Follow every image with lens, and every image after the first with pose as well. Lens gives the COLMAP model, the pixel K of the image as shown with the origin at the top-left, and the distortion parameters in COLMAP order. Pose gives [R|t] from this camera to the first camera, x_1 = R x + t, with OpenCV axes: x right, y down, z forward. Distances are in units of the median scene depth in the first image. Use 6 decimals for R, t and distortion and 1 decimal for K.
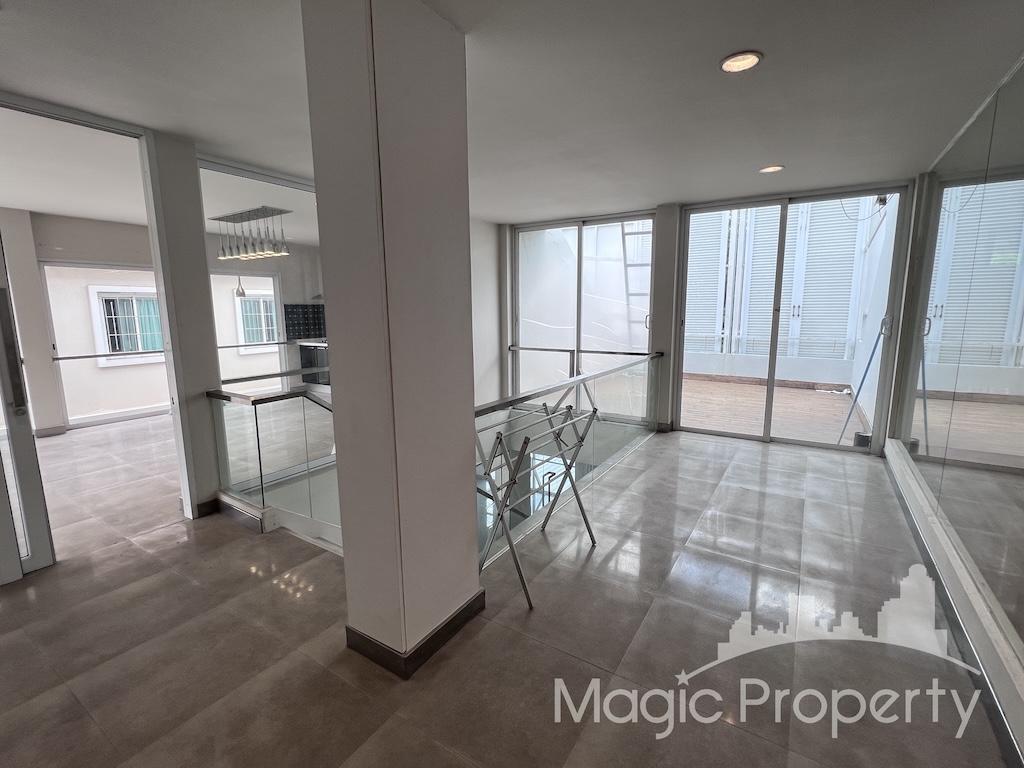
lens RADIAL K [[469.5, 0, 509.1], [0, 469.5, 380.4], [0, 0, 1]] dist [-0.012352, -0.000274]
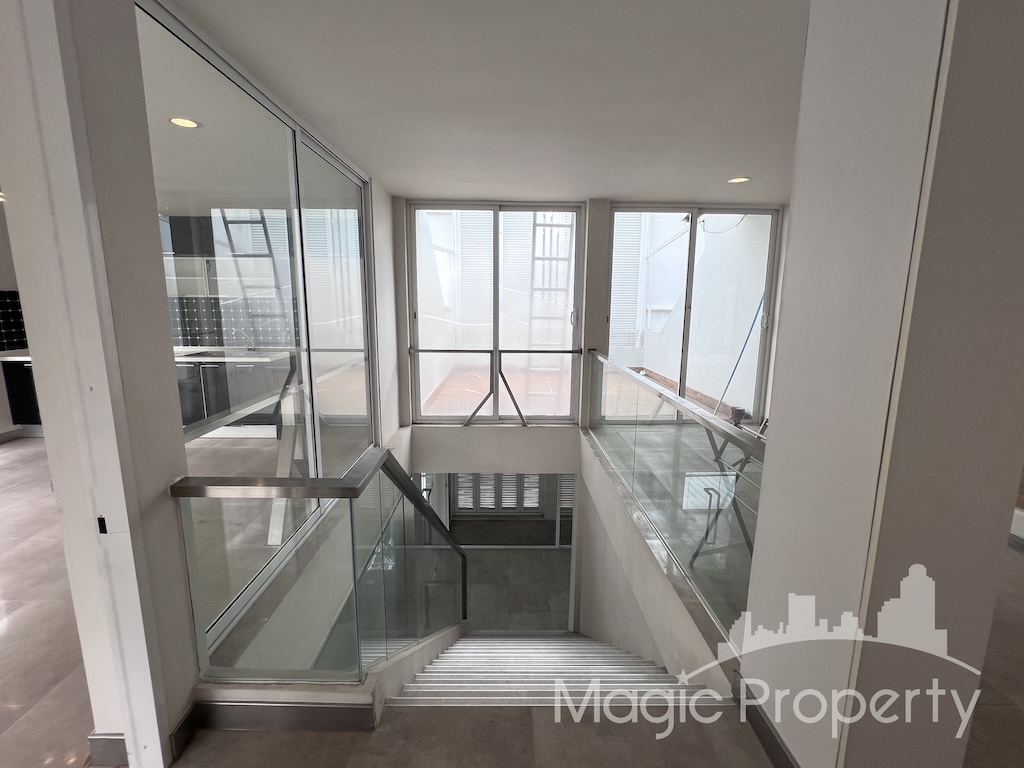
lens RADIAL K [[469.5, 0, 511.3], [0, 469.5, 383.6], [0, 0, 1]] dist [-0.012352, -0.000274]
pose [[0.828319, -0.085275, 0.553729, -0.346093], [0.073215, 0.996349, 0.043918, -0.039462], [-0.555452, 0.004163, 0.831538, 0.247539]]
